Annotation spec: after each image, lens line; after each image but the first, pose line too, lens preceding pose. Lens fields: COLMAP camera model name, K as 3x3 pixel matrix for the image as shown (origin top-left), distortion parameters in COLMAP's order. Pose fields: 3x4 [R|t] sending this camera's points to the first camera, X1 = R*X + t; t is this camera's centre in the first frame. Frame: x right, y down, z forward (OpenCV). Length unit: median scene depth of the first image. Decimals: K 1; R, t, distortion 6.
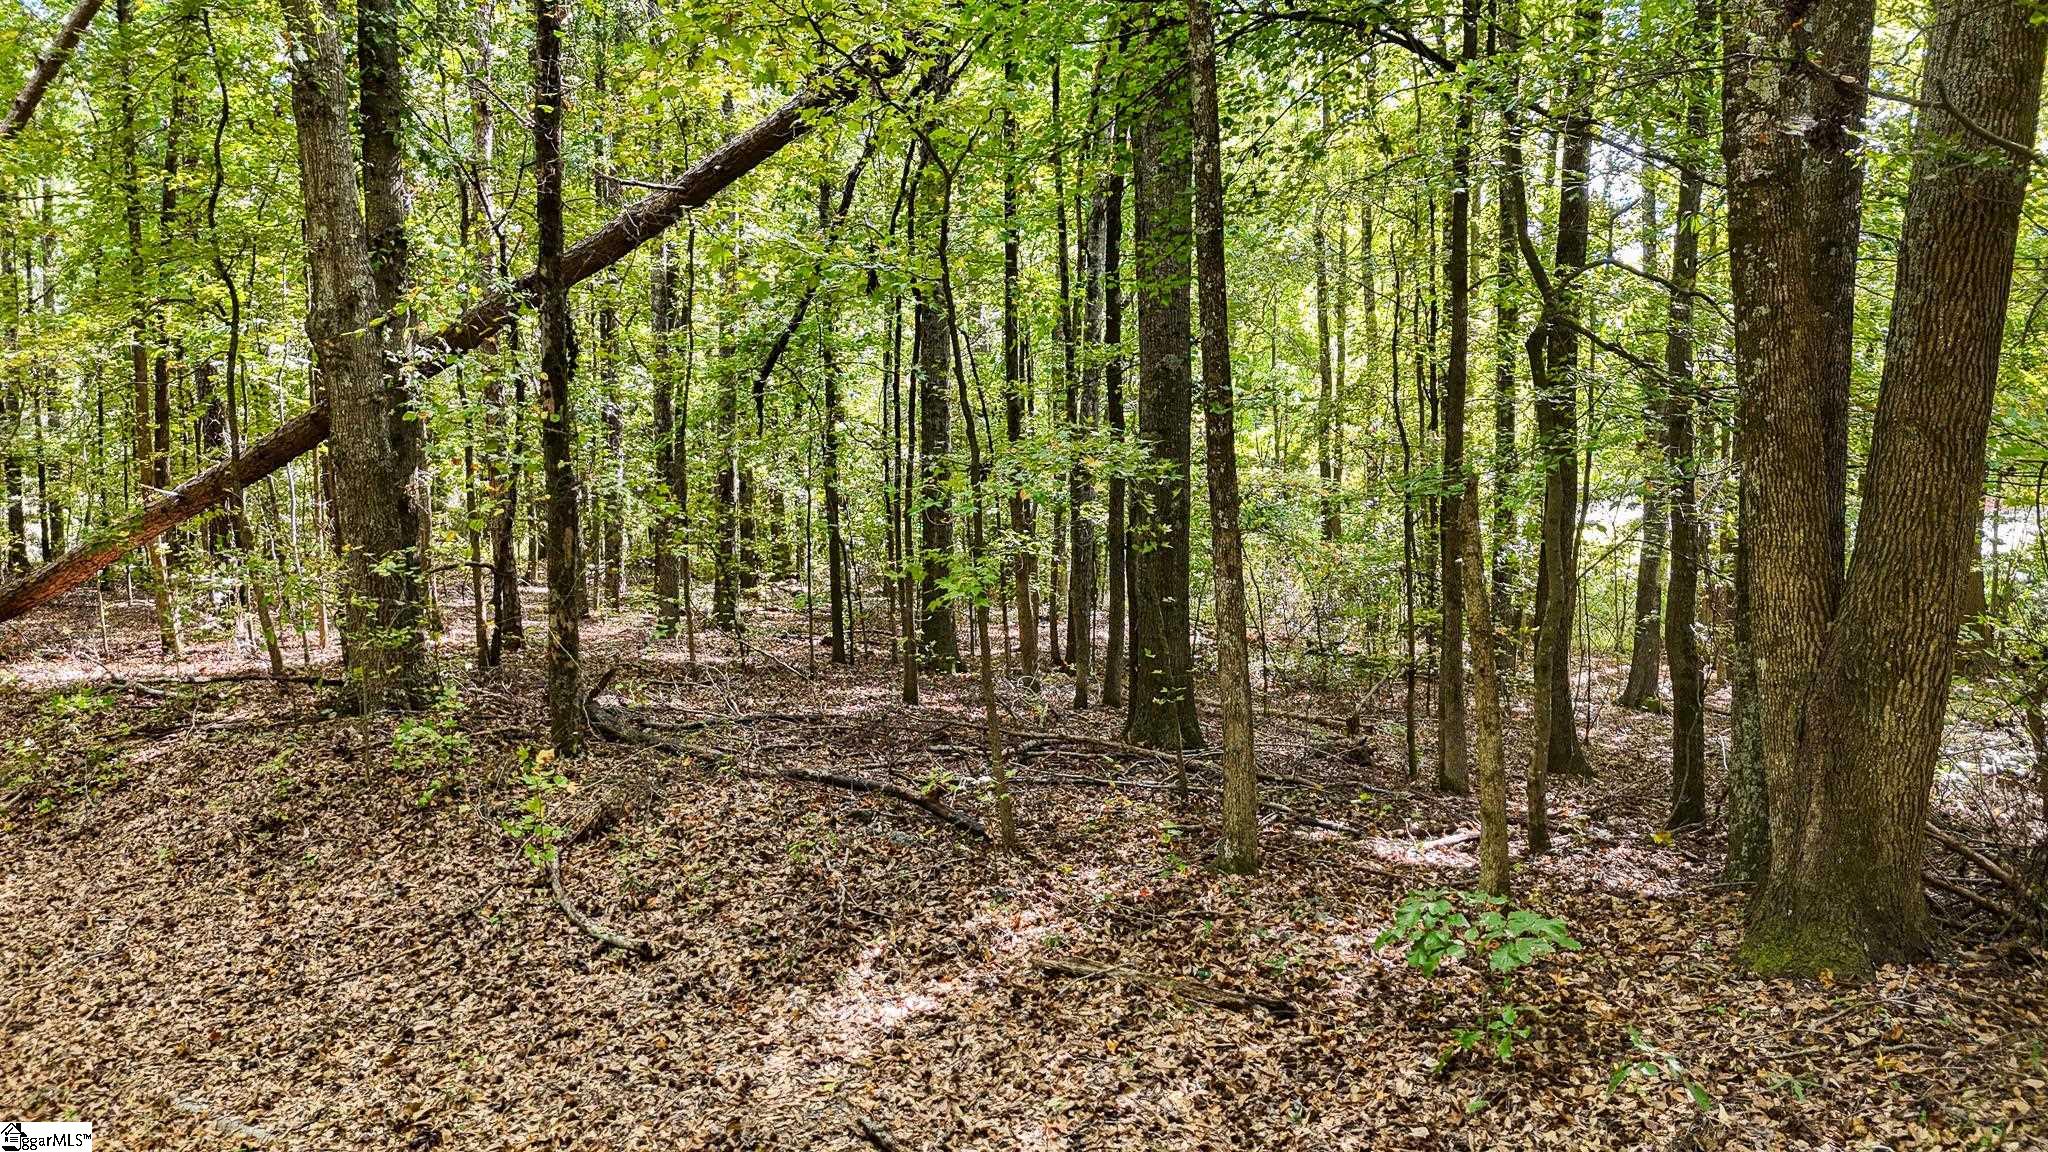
lens RADIAL K [[1523.4, 0, 1027.4], [0, 1523.4, 571.3], [0, 0, 1]] dist [0.042905, -0.022937]
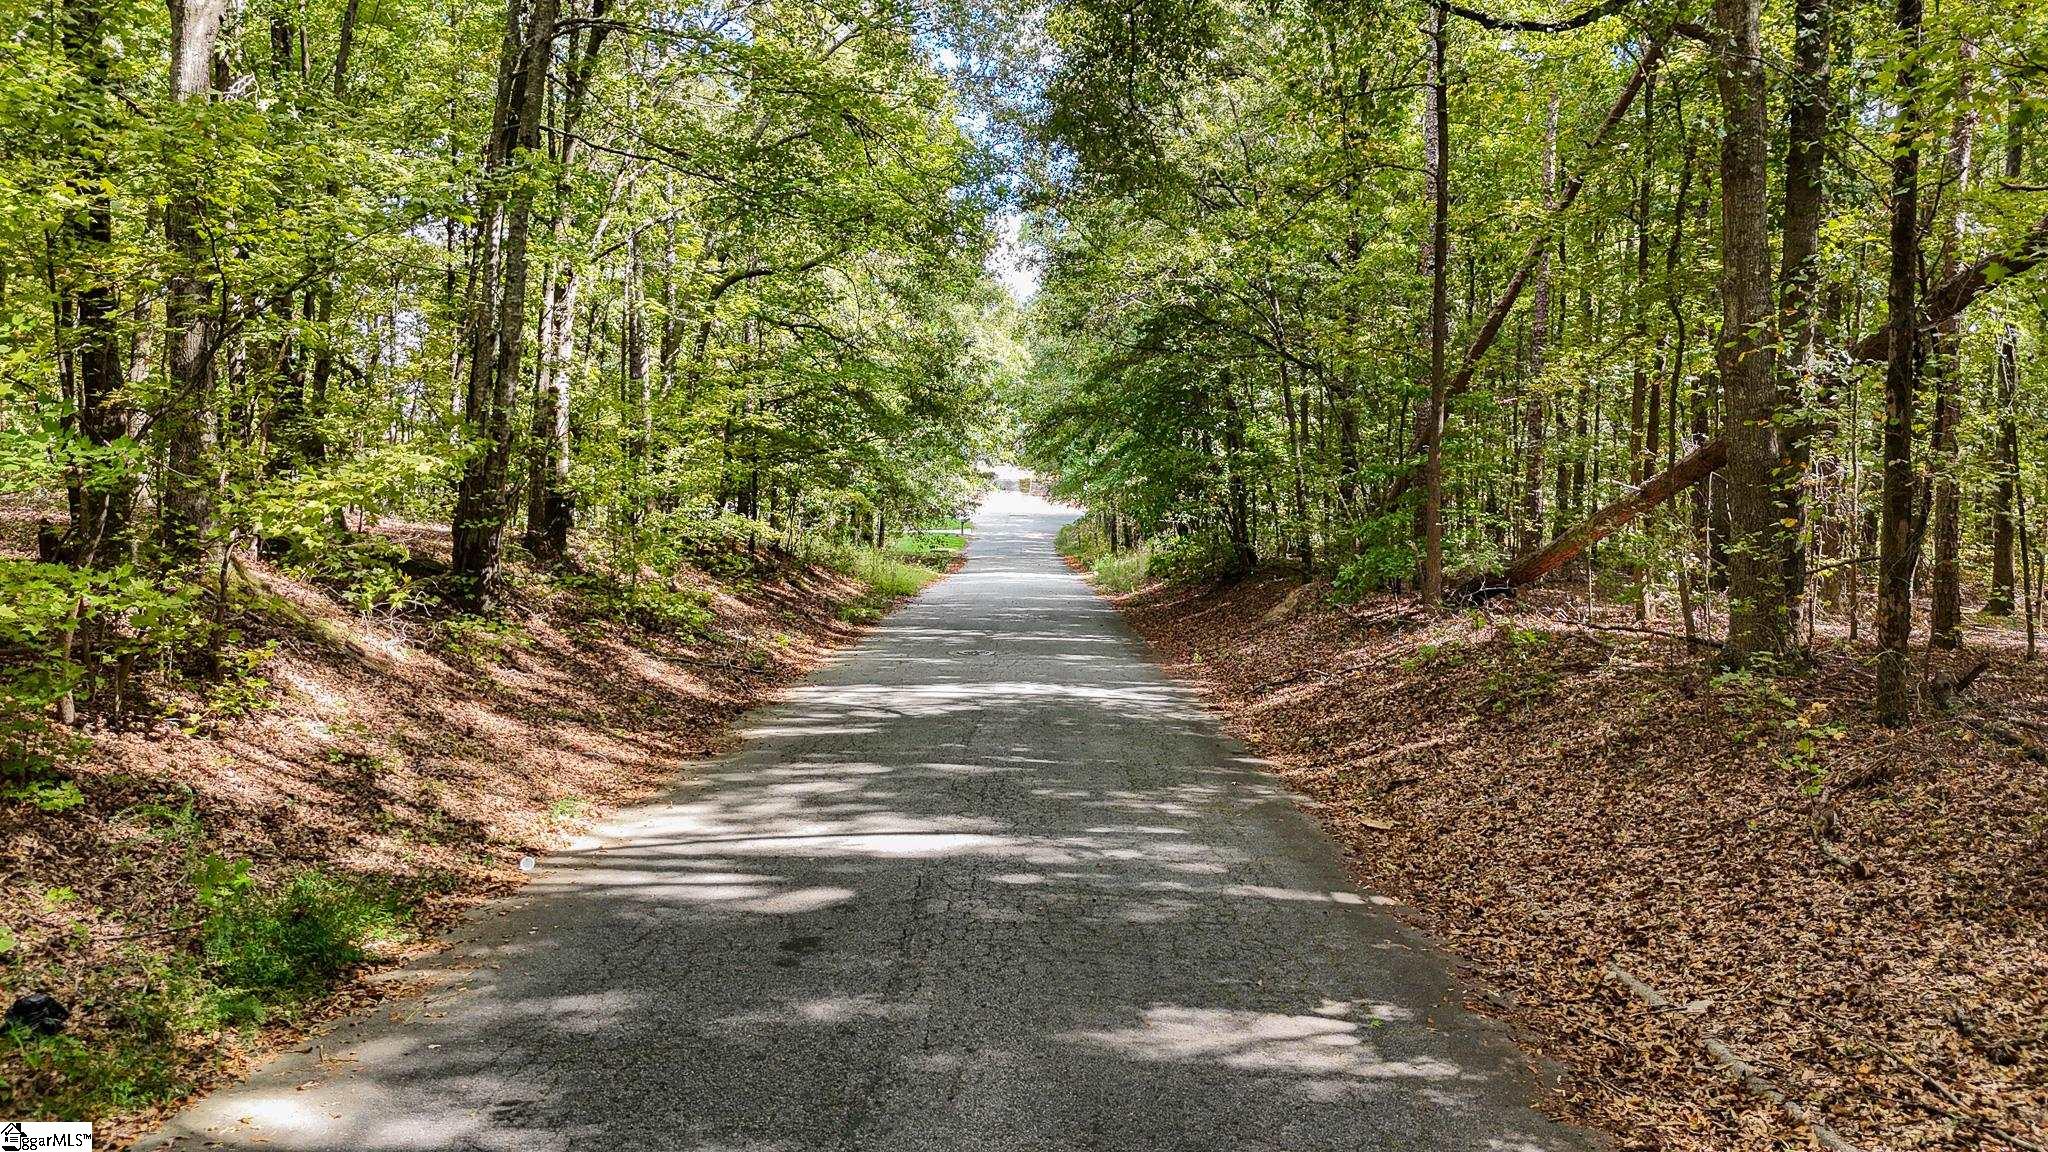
lens RADIAL K [[1523.4, 0, 1024.4], [0, 1523.4, 576.3], [0, 0, 1]] dist [0.042905, -0.022937]
pose [[0.583553, 0.069360, -0.809108, 0.291645], [-0.069441, 0.996958, 0.035380, 0.020240], [0.809101, 0.035540, 0.586594, -0.211925]]
